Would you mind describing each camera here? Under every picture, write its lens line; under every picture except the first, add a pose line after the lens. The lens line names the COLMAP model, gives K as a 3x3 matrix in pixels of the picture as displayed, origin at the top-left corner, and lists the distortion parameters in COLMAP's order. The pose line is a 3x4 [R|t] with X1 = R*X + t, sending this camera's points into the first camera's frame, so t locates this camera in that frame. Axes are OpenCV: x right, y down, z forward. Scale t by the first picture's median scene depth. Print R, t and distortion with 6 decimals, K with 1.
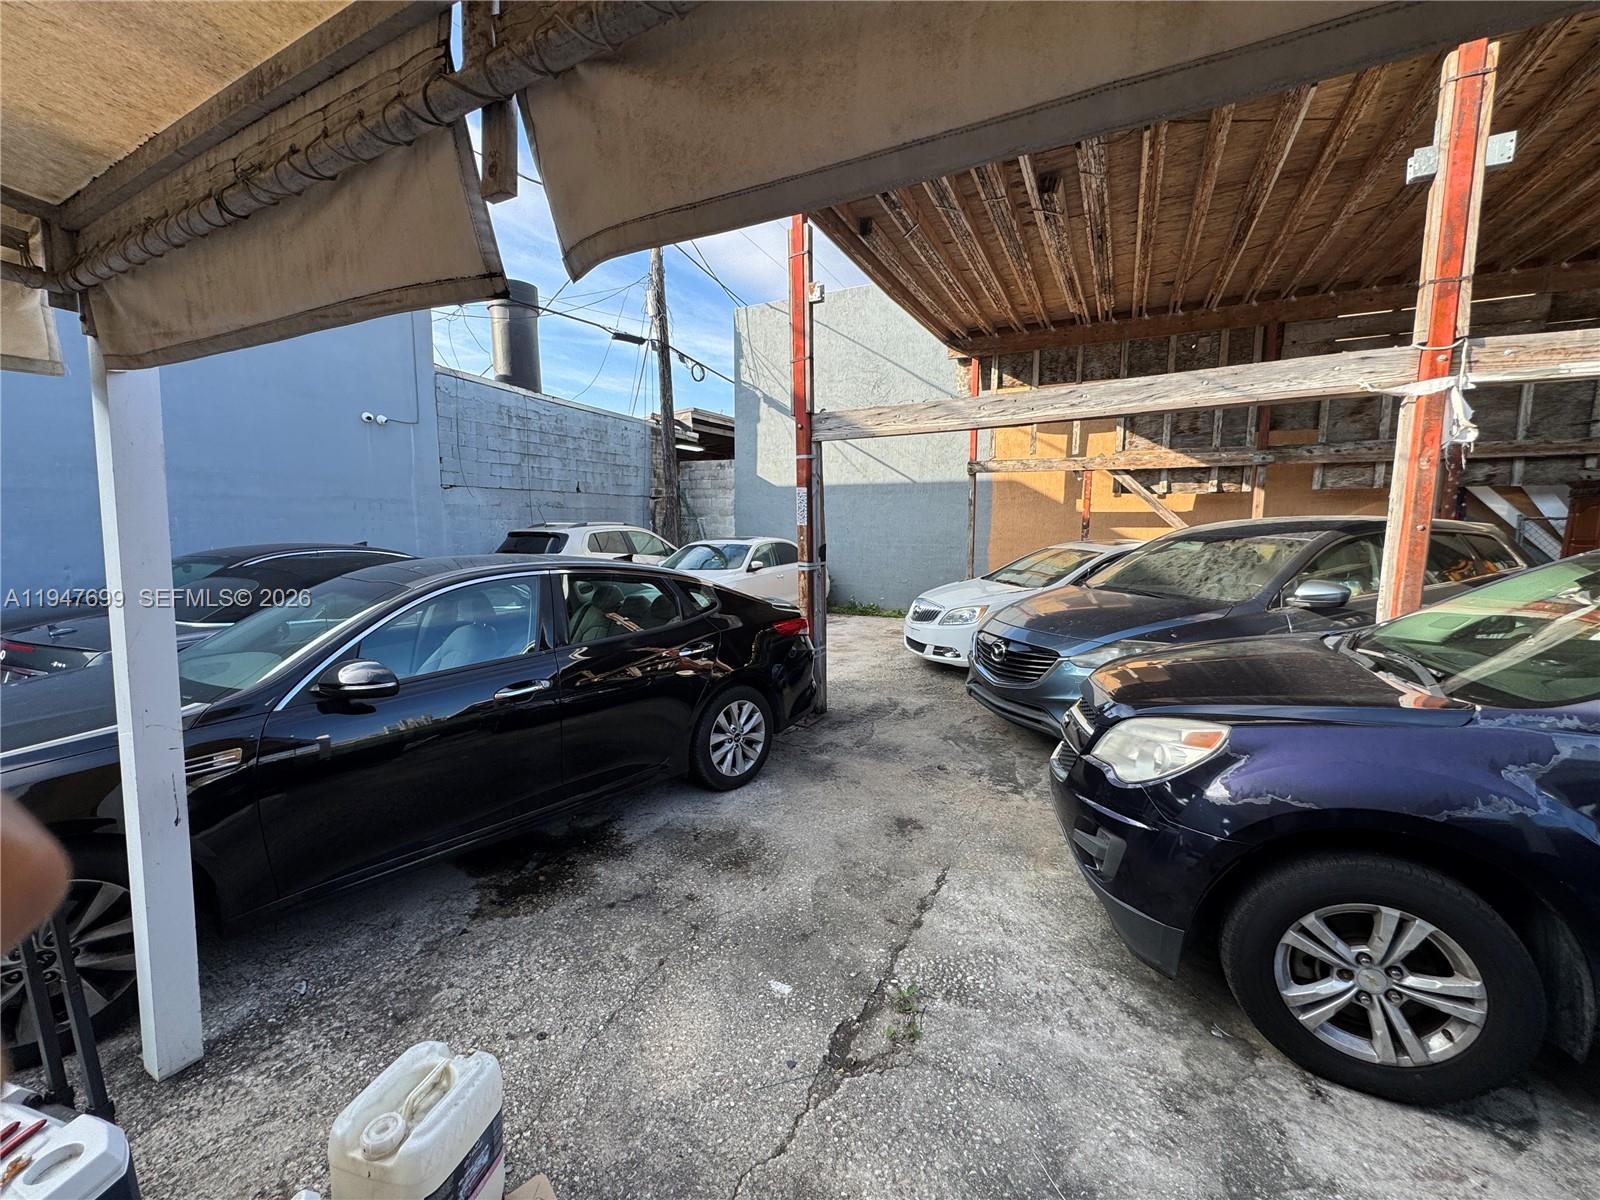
lens RADIAL K [[639.0, 0, 797.4], [0, 639.0, 598.3], [0, 0, 1]] dist [-0.002386, 0.000876]
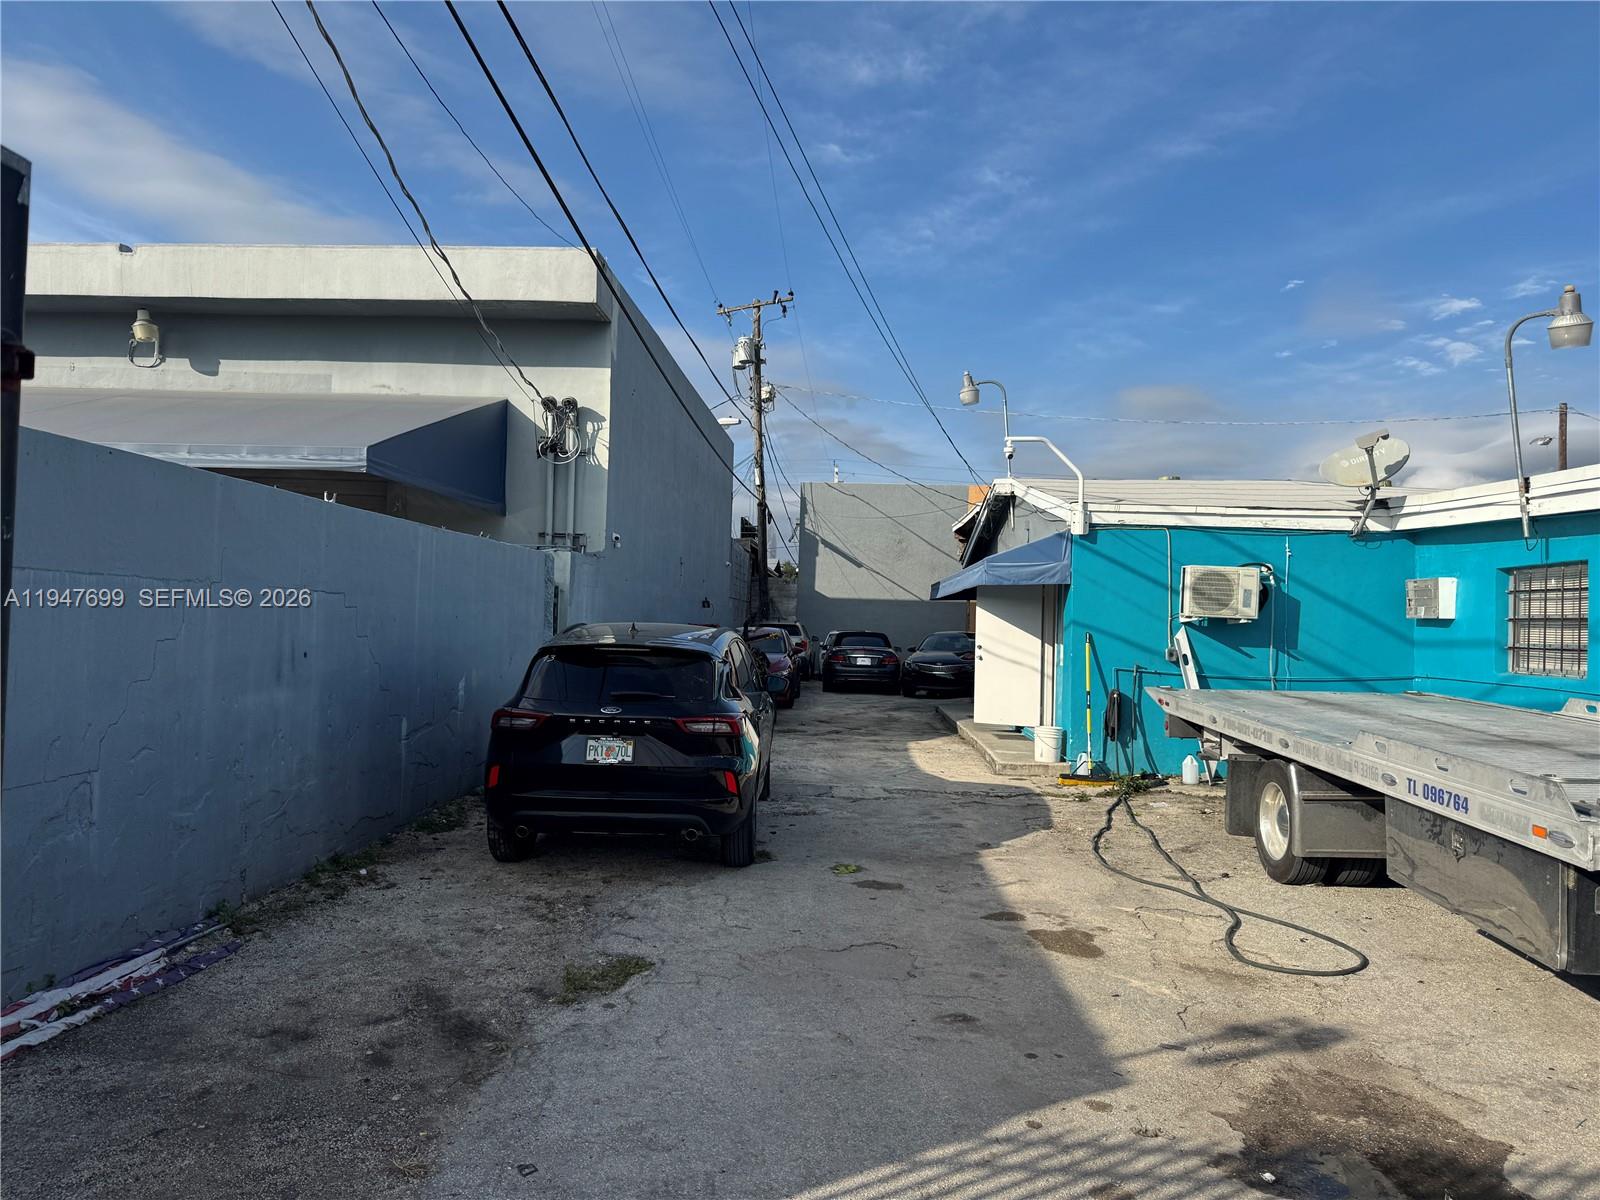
lens RADIAL K [[1120.6, 0, 794.8], [0, 1120.6, 609.9], [0, 0, 1]] dist [0.074293, 0.000366]
pose [[0.911839, 0.028331, 0.409569, -1.536224], [0.022823, 0.992575, -0.119470, 0.219209], [-0.409913, 0.118285, 0.904423, -1.767926]]
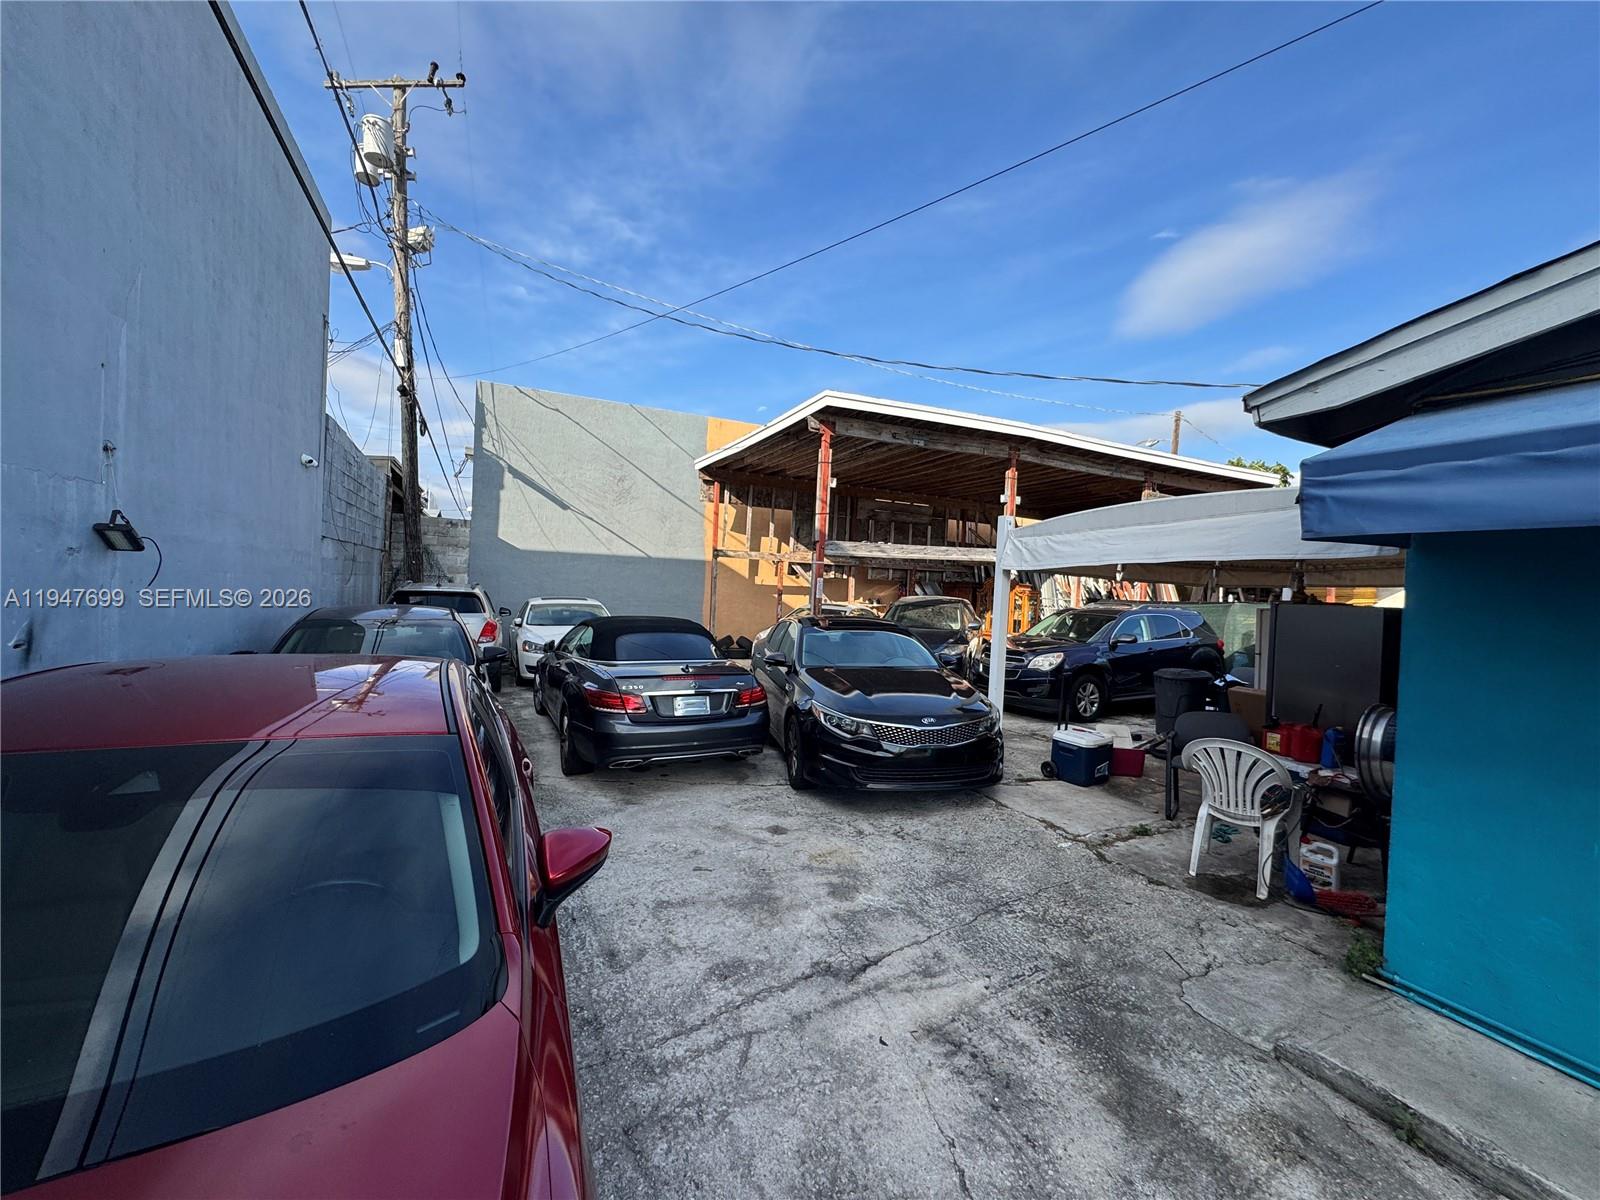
lens RADIAL K [[639.0, 0, 800.7], [0, 639.0, 598.5], [0, 0, 1]] dist [-0.002386, 0.000876]
pose [[0.603934, 0.009764, 0.796974, -0.784693], [0.054320, 0.997096, -0.053378, -0.007607], [-0.795181, 0.075528, 0.601650, -0.049969]]
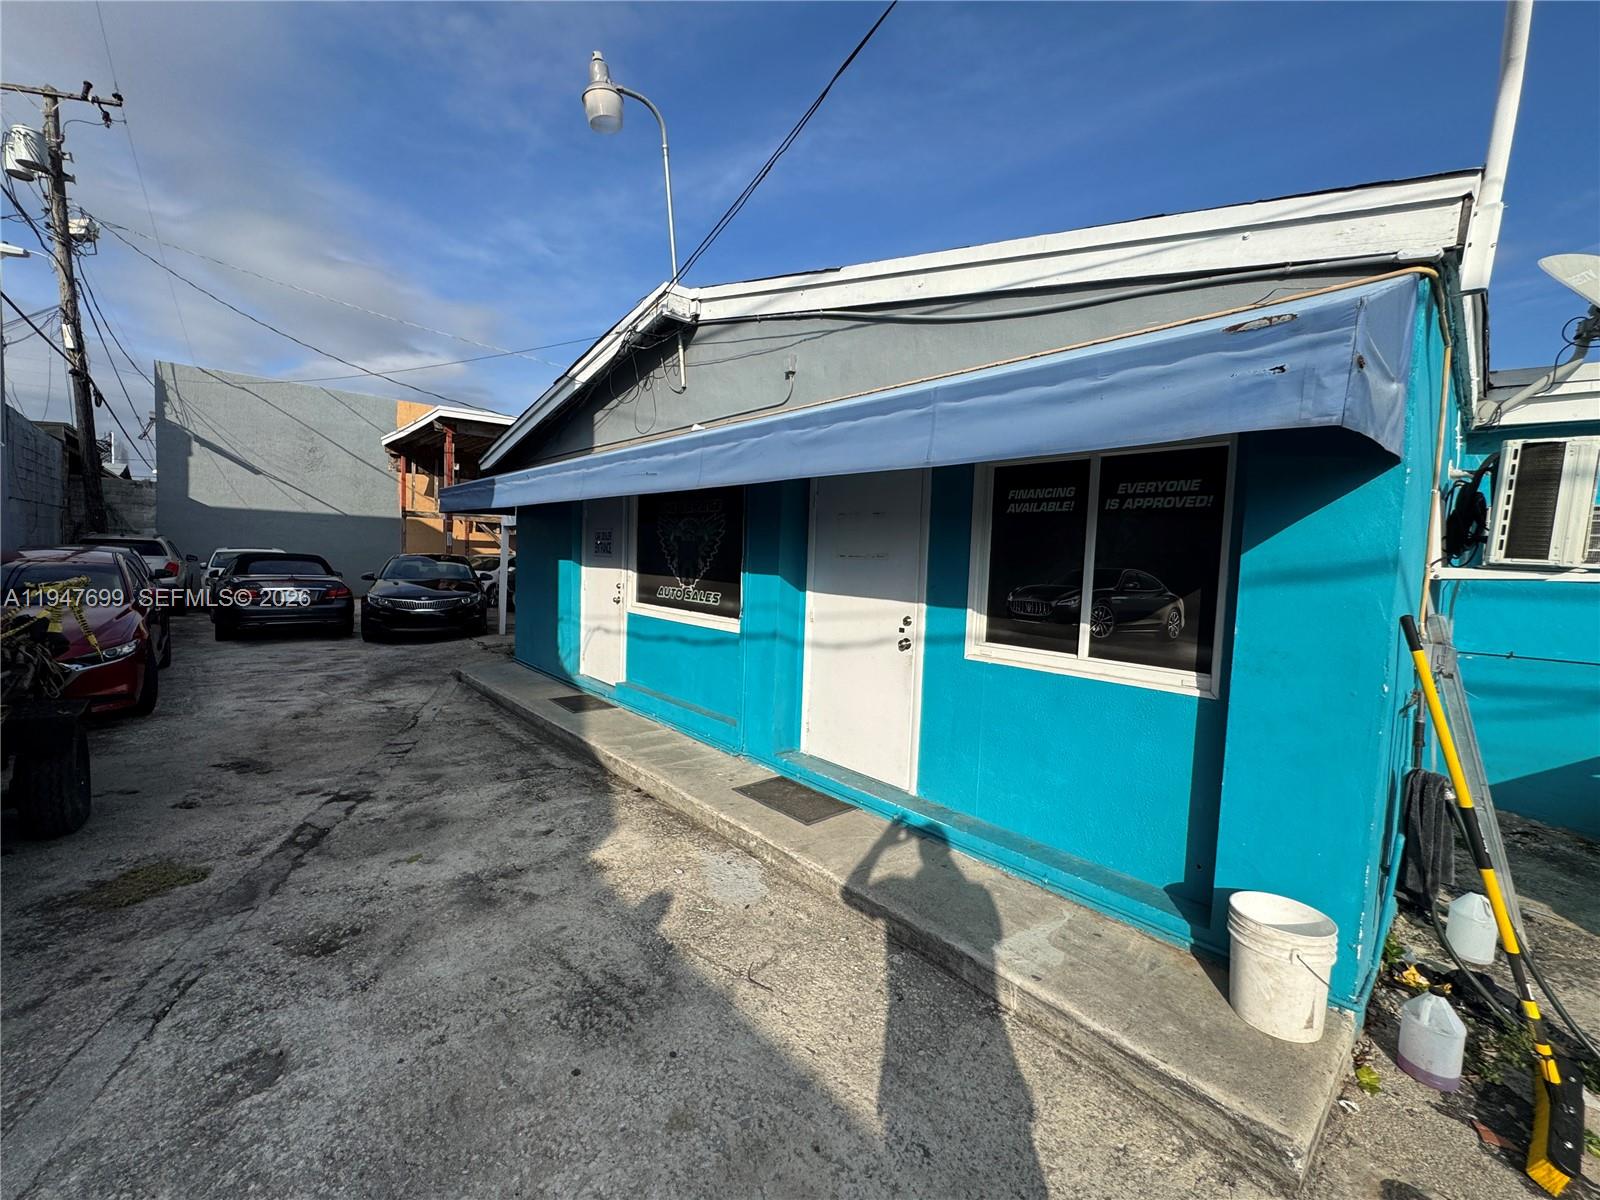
lens RADIAL K [[639.0, 0, 803.7], [0, 639.0, 598.3], [0, 0, 1]] dist [-0.002386, 0.000876]
pose [[0.351128, -0.048303, 0.935081, -1.054661], [0.073575, 0.997004, 0.023874, 0.082789], [-0.933432, 0.060416, 0.353630, -0.720811]]
